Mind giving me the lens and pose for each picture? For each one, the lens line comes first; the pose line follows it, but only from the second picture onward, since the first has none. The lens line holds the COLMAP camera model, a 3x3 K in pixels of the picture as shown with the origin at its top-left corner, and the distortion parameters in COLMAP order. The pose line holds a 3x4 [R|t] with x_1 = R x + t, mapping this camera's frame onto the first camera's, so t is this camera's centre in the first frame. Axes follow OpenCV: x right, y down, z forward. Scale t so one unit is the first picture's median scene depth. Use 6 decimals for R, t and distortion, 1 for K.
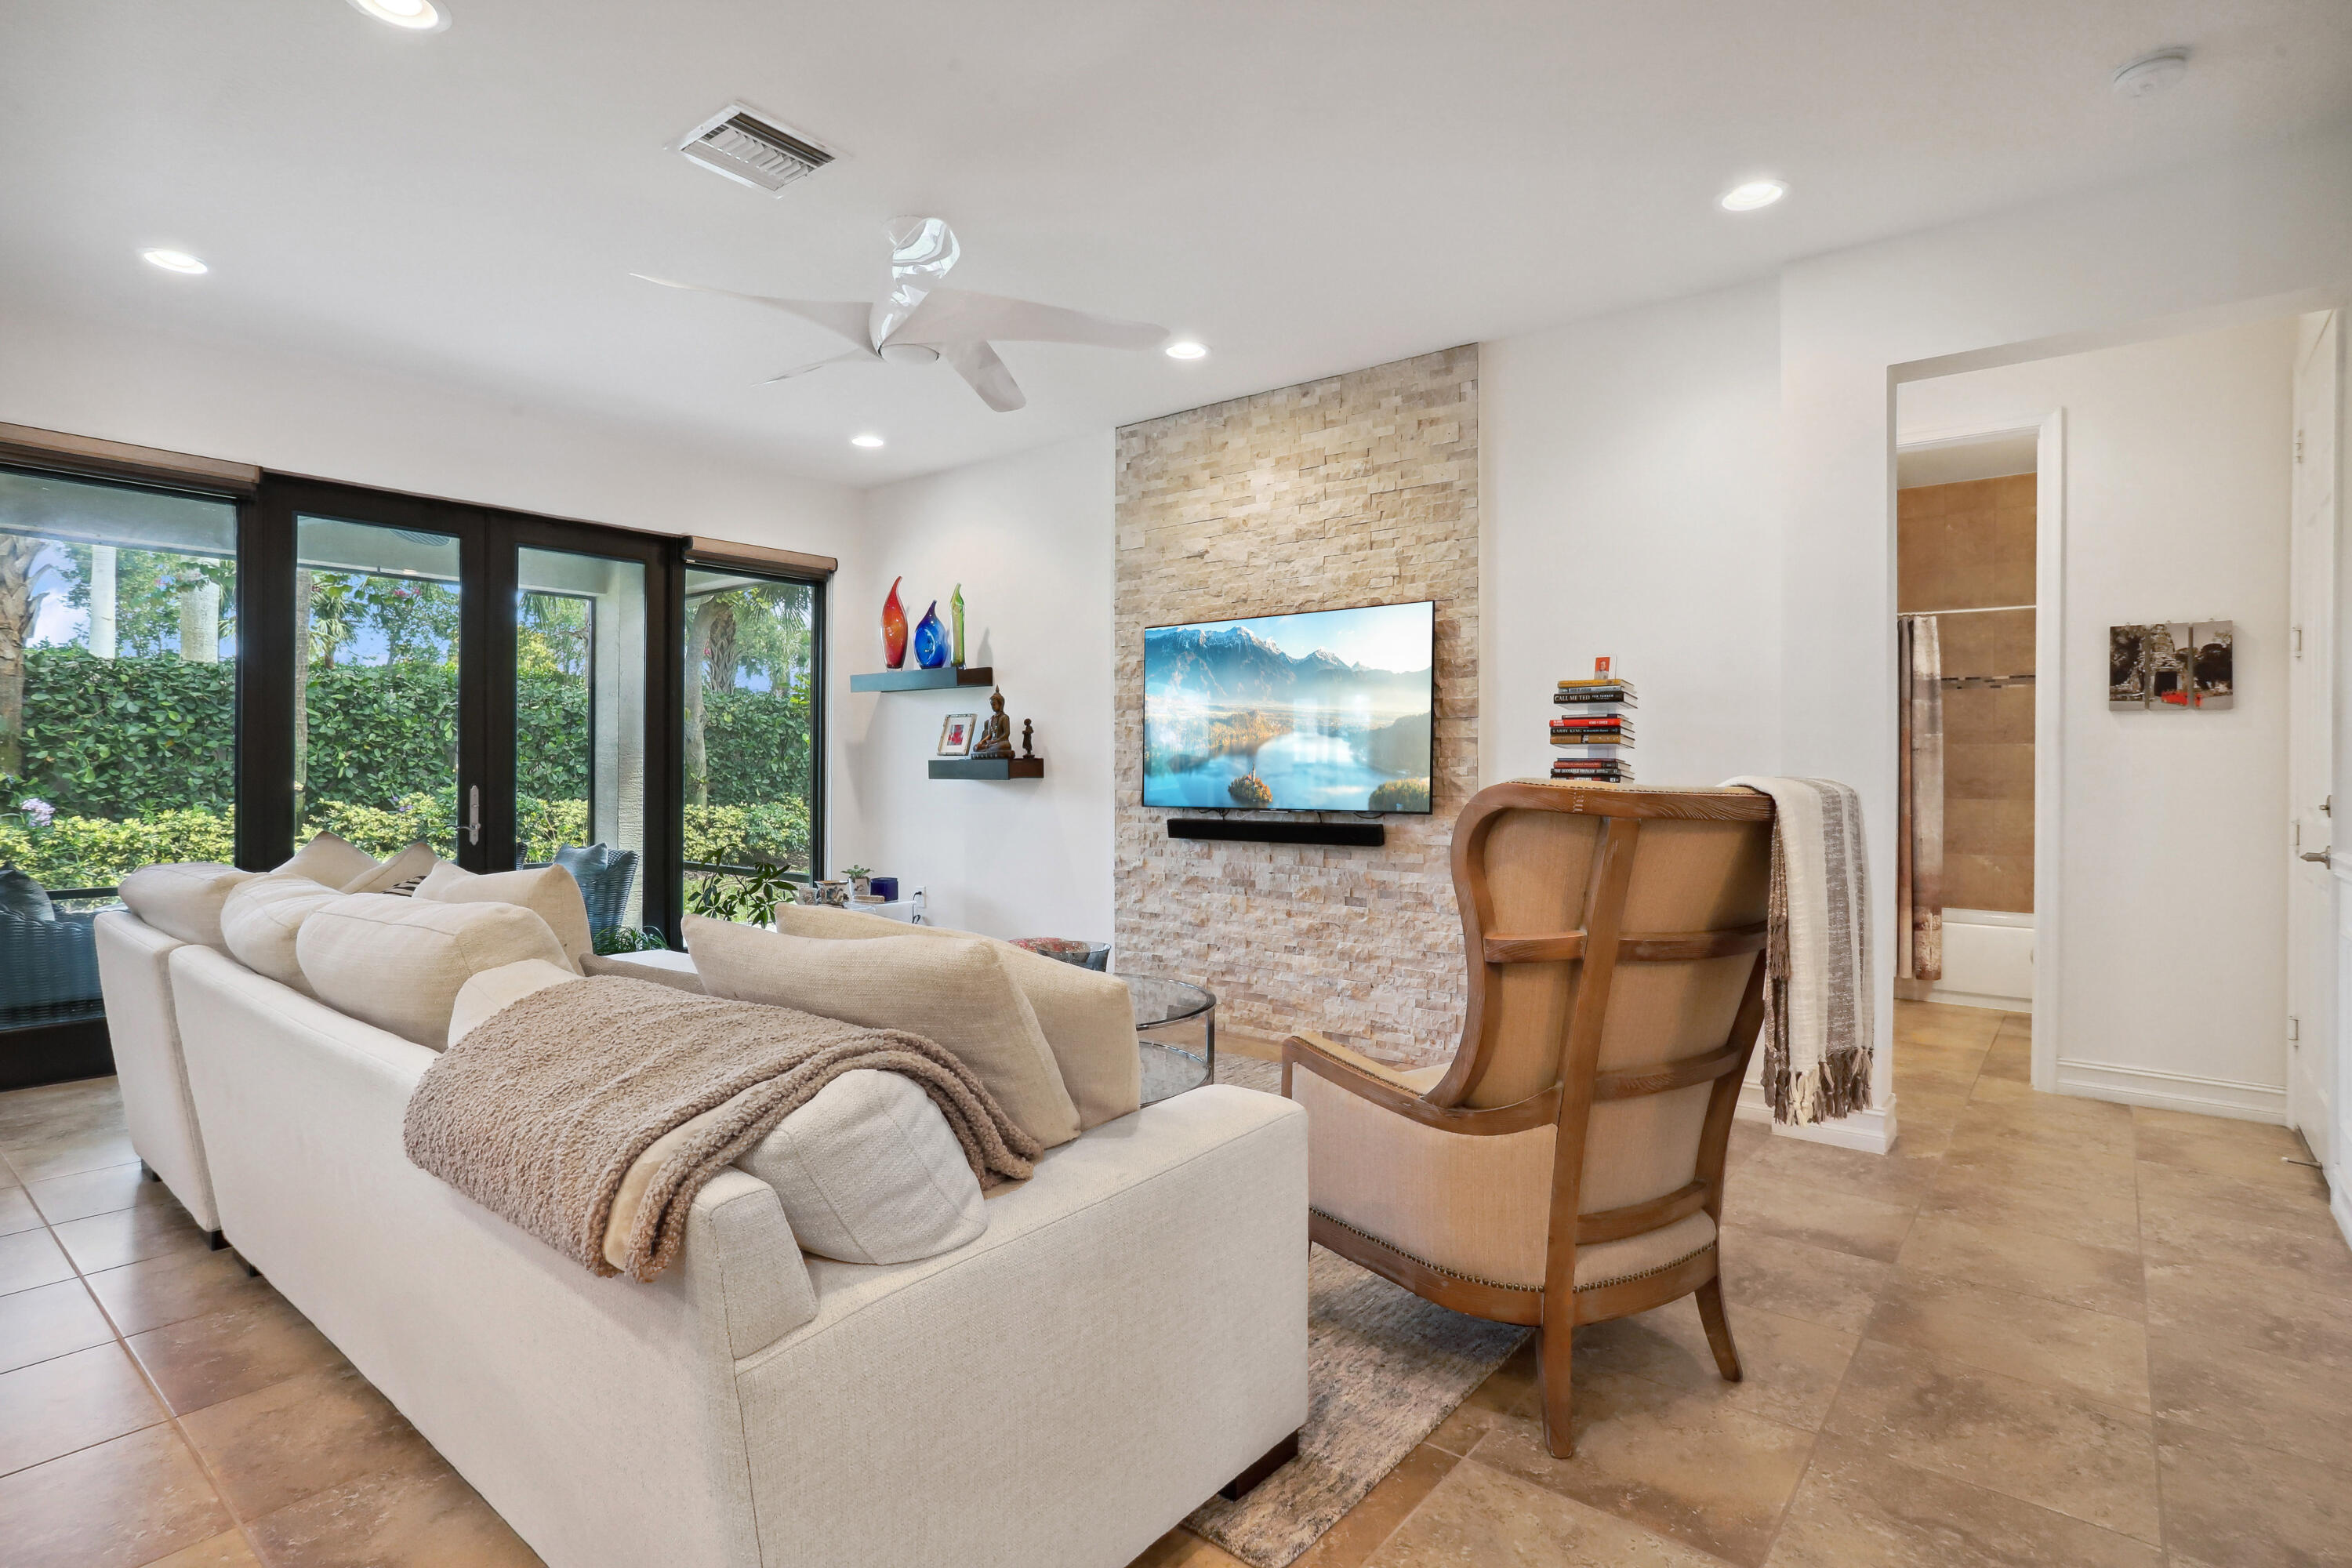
lens RADIAL K [[1162.1, 0, 1185.5], [0, 1162.1, 776.7], [0, 0, 1]] dist [-0.037532, 0.002025]
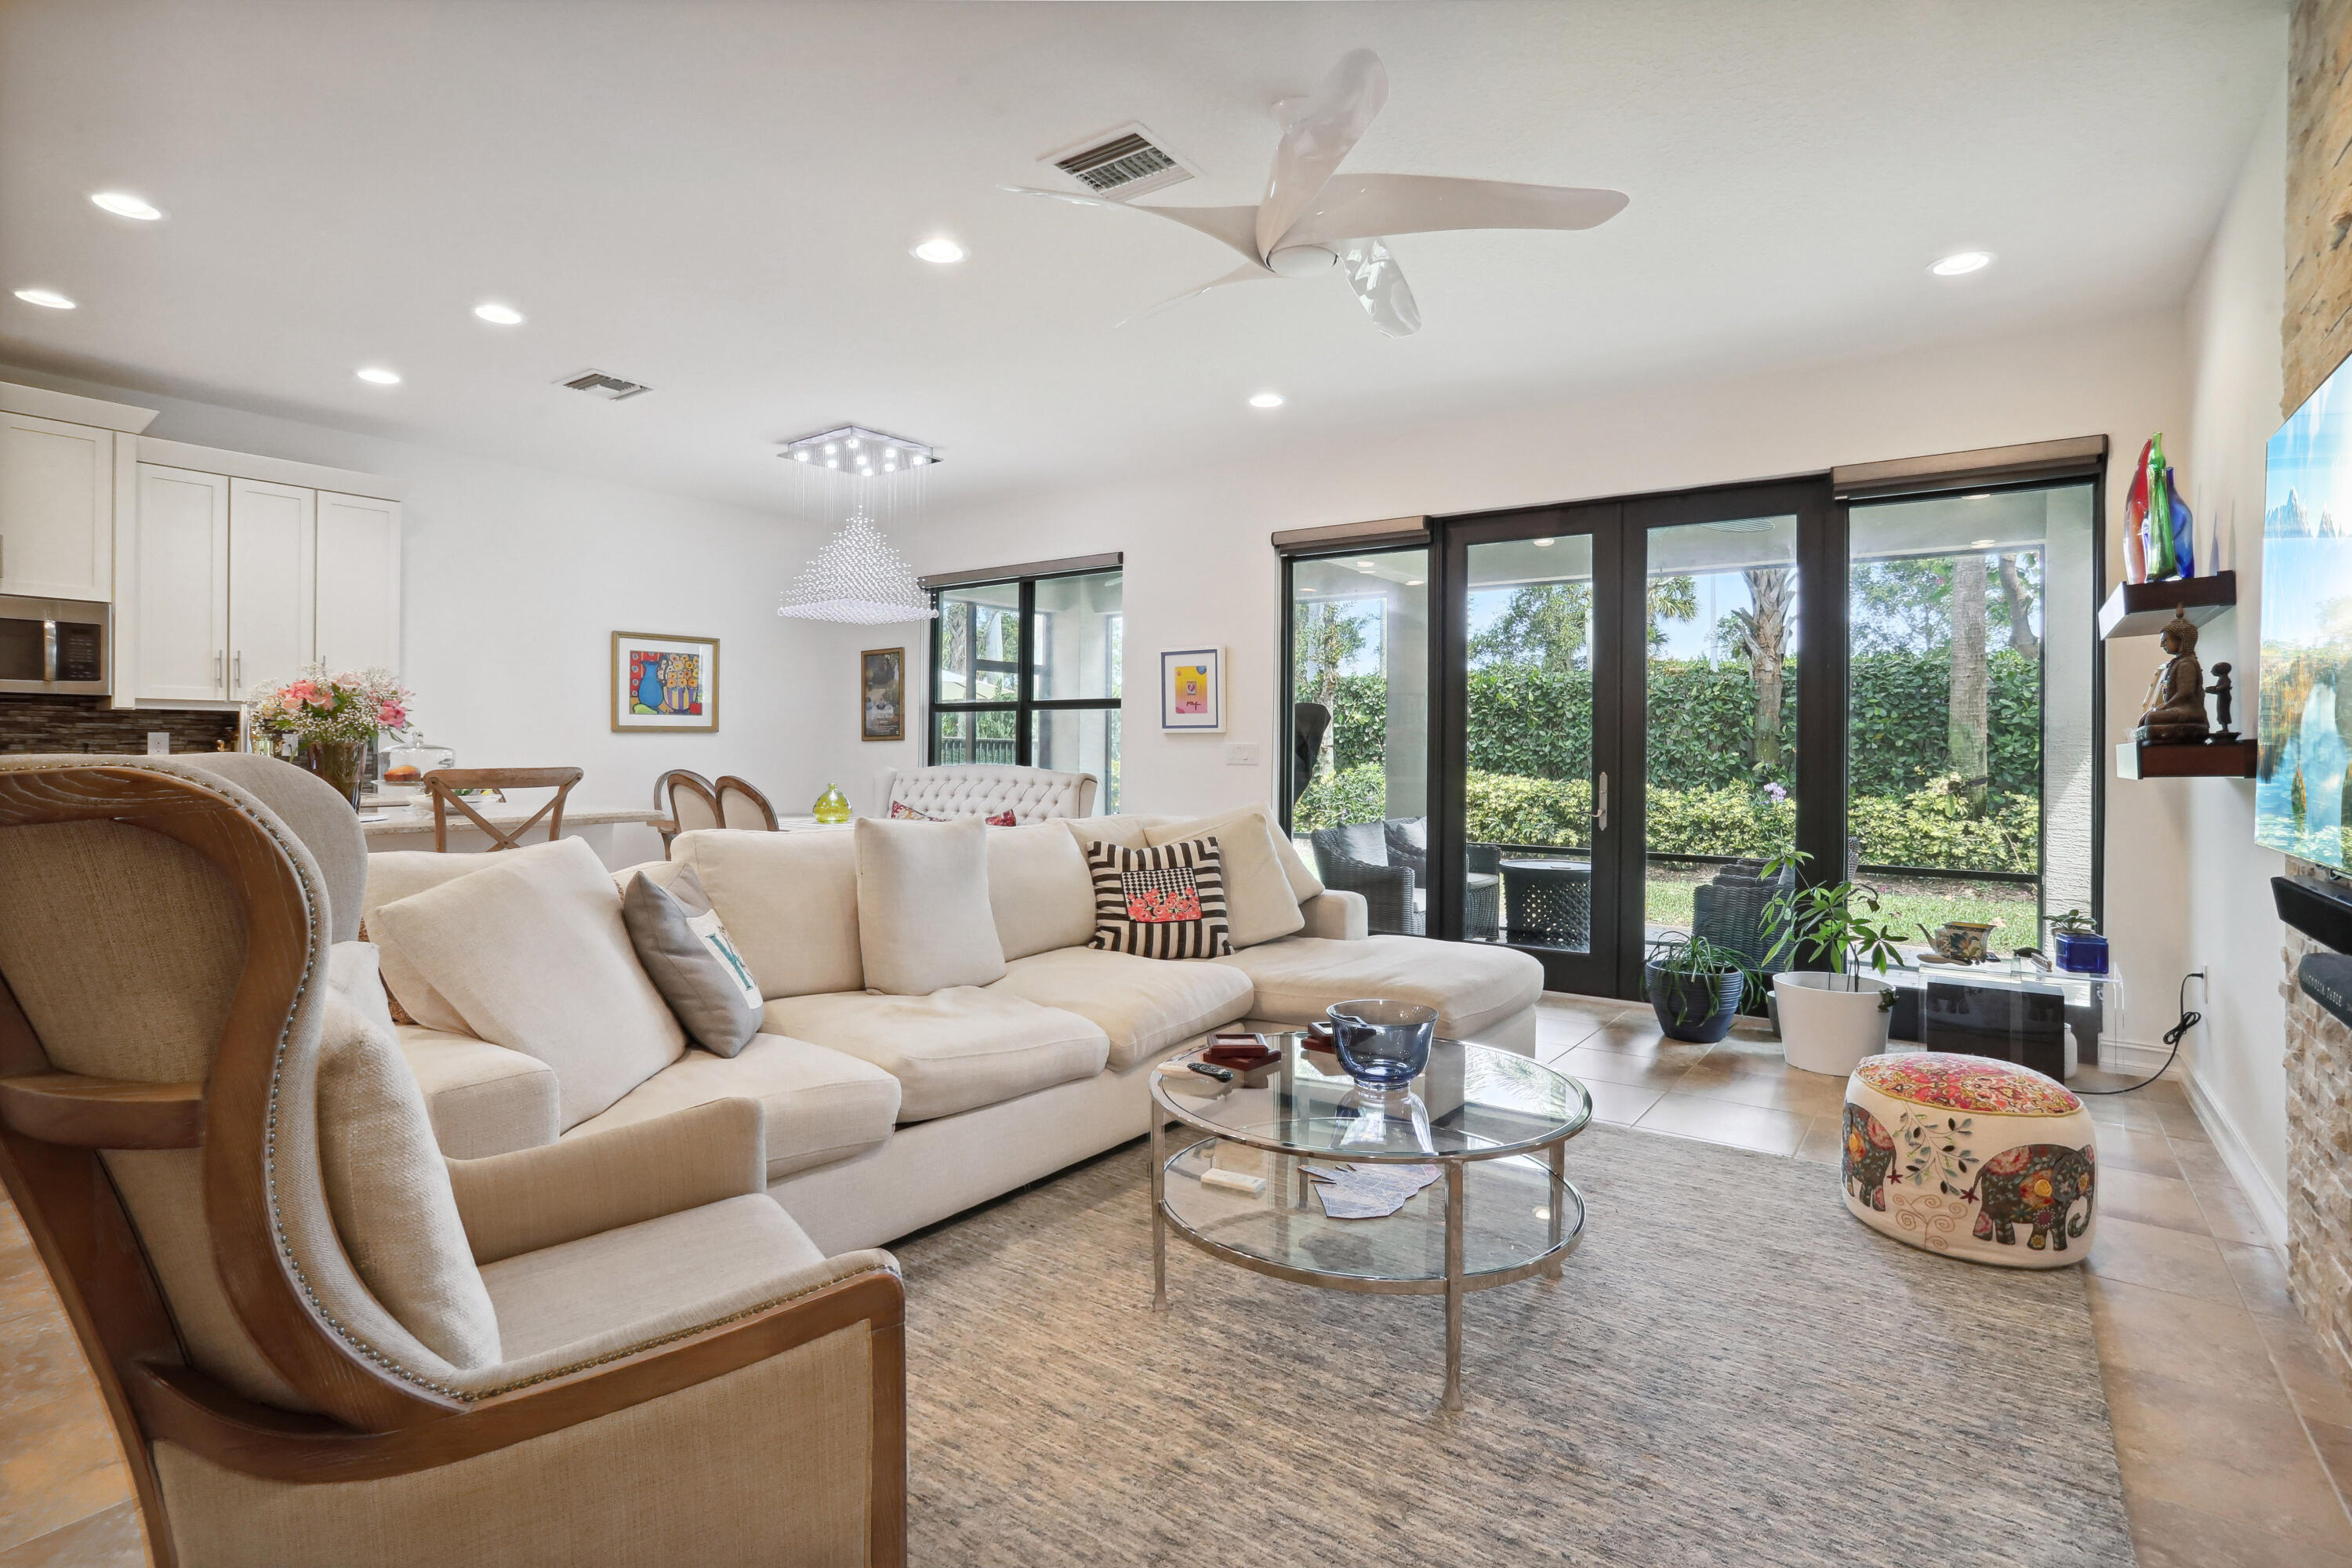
lens RADIAL K [[1162.1, 0, 1176.6], [0, 1162.1, 766.8], [0, 0, 1]] dist [-0.037532, 0.002025]
pose [[0.020442, 0.010239, -0.999739, 0.219374], [-0.014656, 0.999843, 0.009941, -0.000873], [0.999684, 0.014449, 0.020589, 0.321308]]
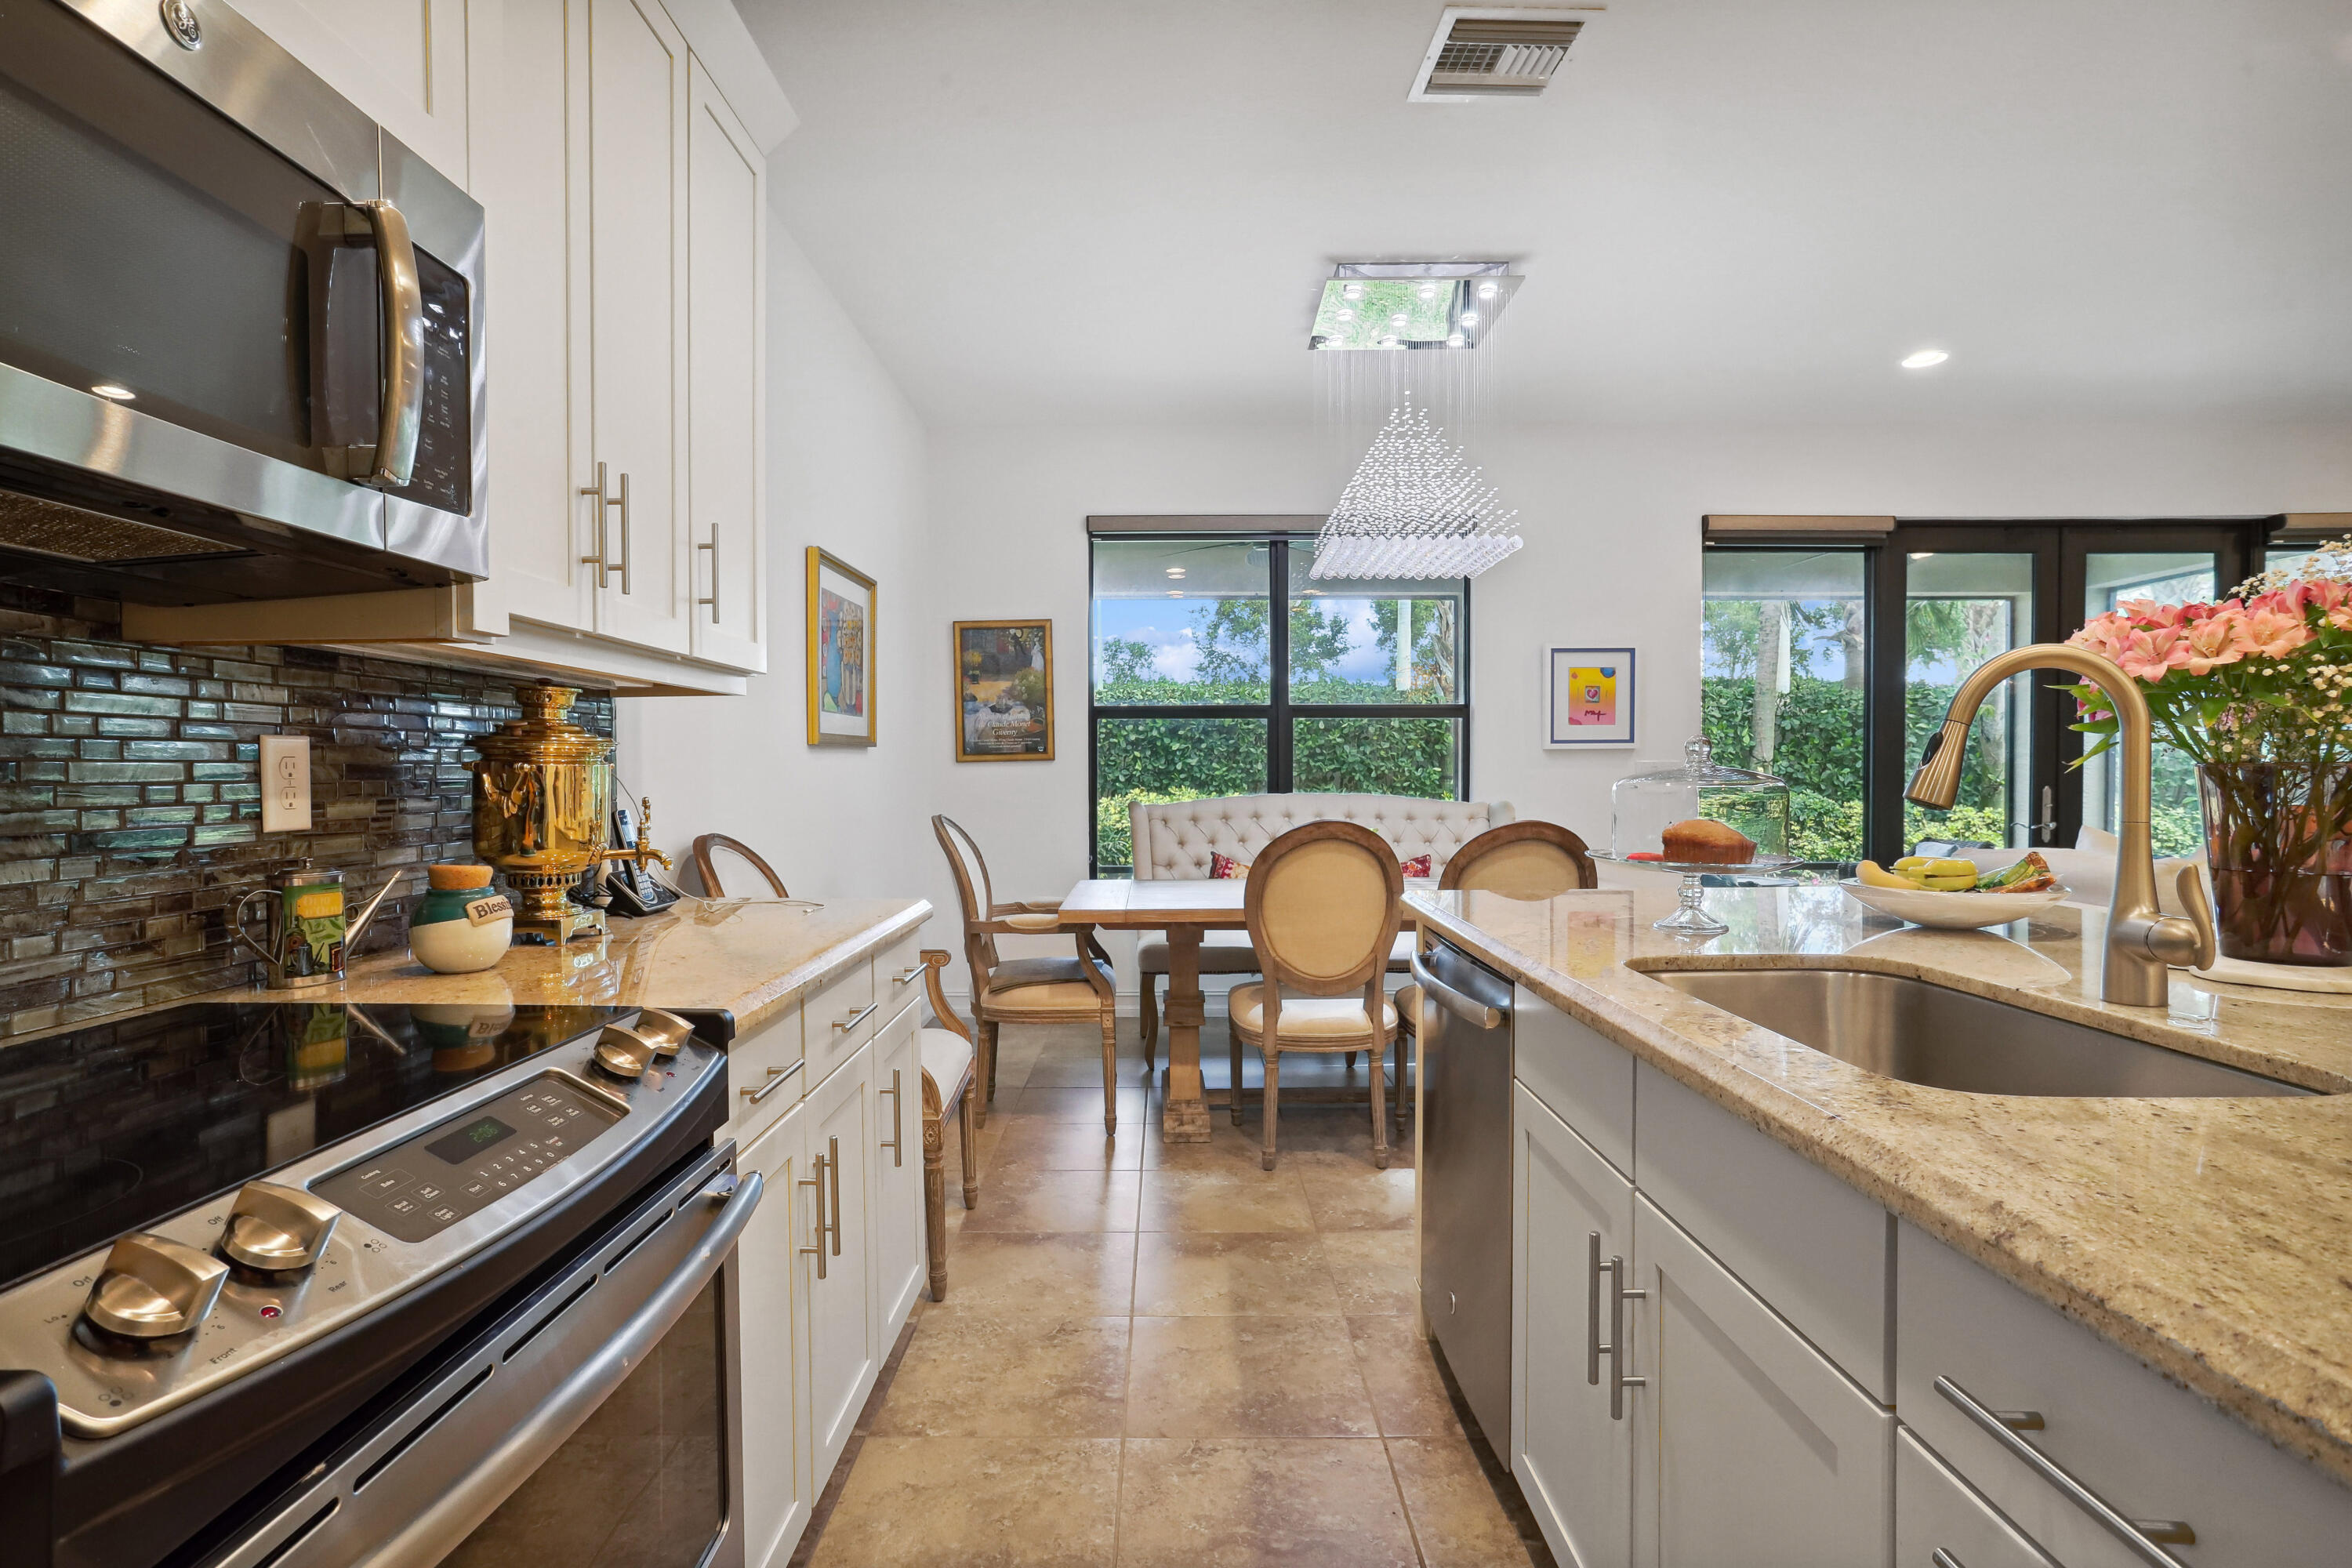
lens RADIAL K [[1174.8, 0, 1181.4], [0, 1174.8, 780.5], [0, 0, 1]] dist [0.004066, 0.002050]
pose [[0.616259, 0.000493, -0.787544, -0.139921], [0.000021, 1.000000, 0.000642, 0.000741], [0.787544, -0.000412, 0.616259, -0.158544]]
